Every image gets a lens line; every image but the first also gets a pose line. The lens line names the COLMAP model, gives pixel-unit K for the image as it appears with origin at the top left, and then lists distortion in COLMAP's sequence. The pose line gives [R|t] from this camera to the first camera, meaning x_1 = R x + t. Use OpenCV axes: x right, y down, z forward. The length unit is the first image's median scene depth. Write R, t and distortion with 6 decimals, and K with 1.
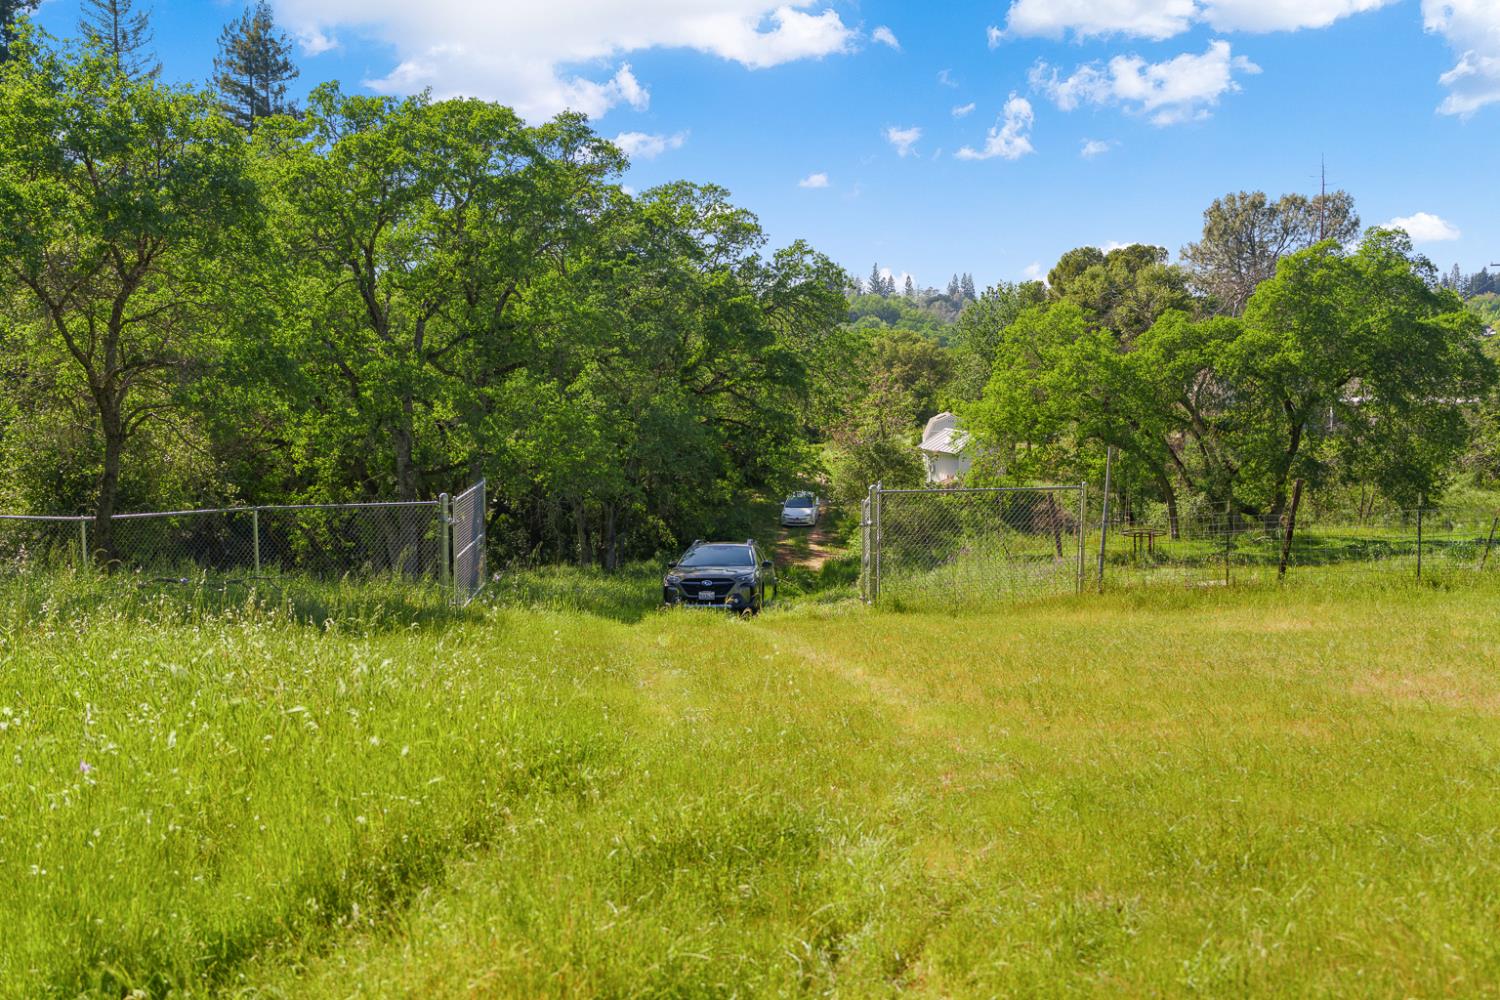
lens RADIAL K [[1430.1, 0, 750.0], [0, 1430.1, 505.5], [0, 0, 1]] dist [0.006710, 0.000000]
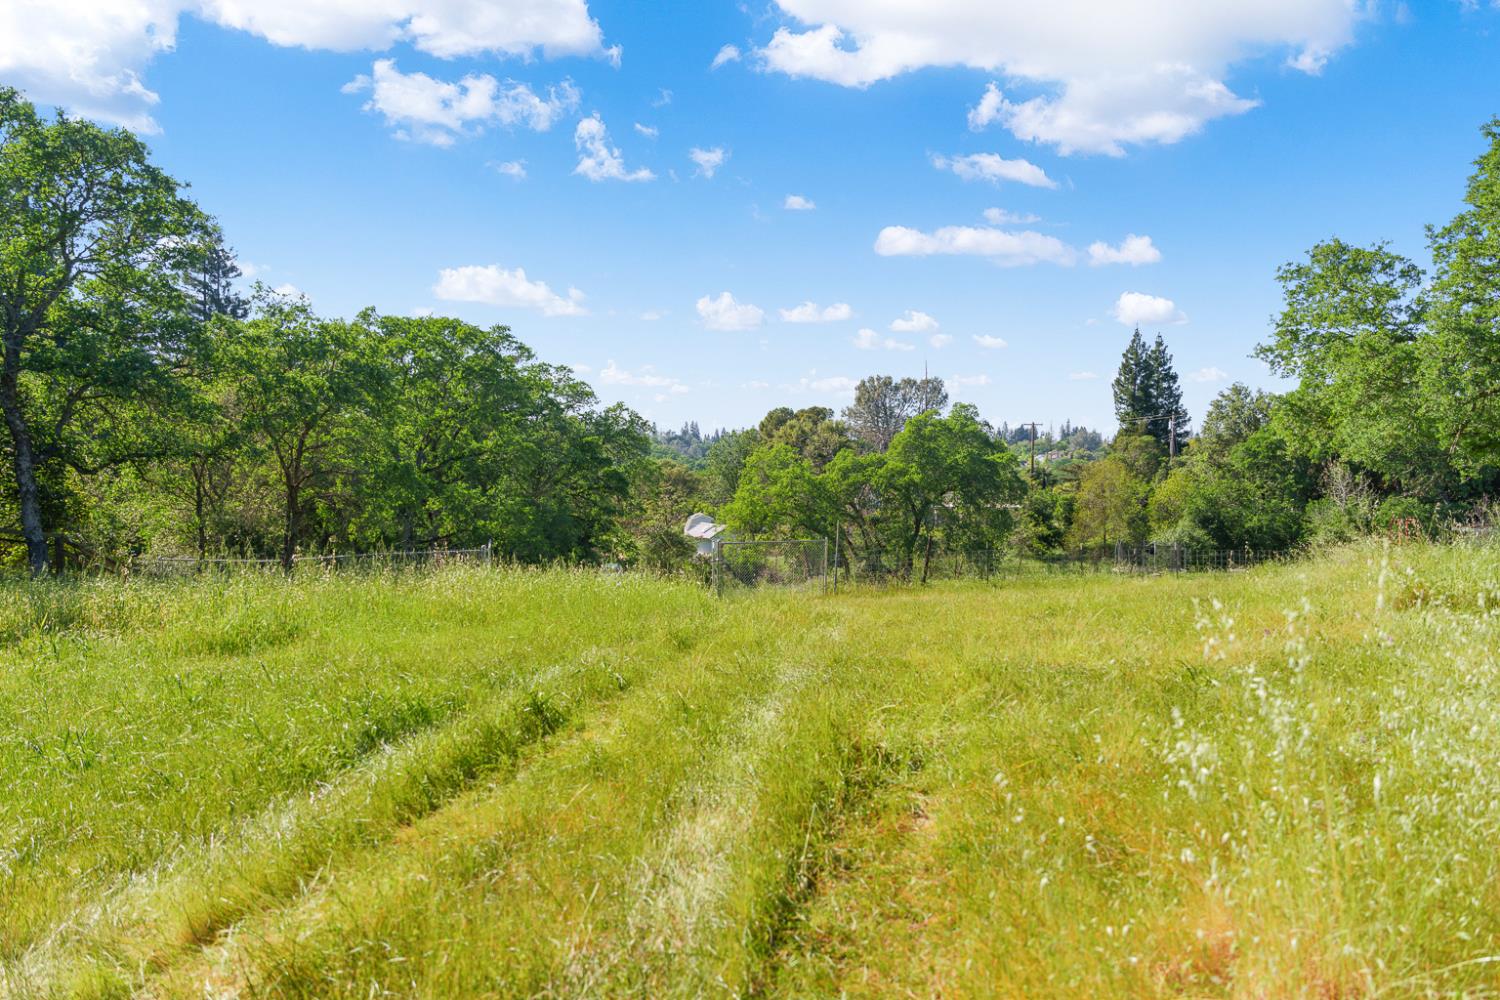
lens RADIAL K [[1016.6, 0, 749.7], [0, 1016.6, 494.7], [0, 0, 1]] dist [-0.023282, 0.019415]
pose [[0.978593, 0.005775, 0.205726, -0.052552], [0.012160, 0.996237, -0.085810, 0.014717], [-0.205447, 0.086474, 0.974840, -0.112805]]
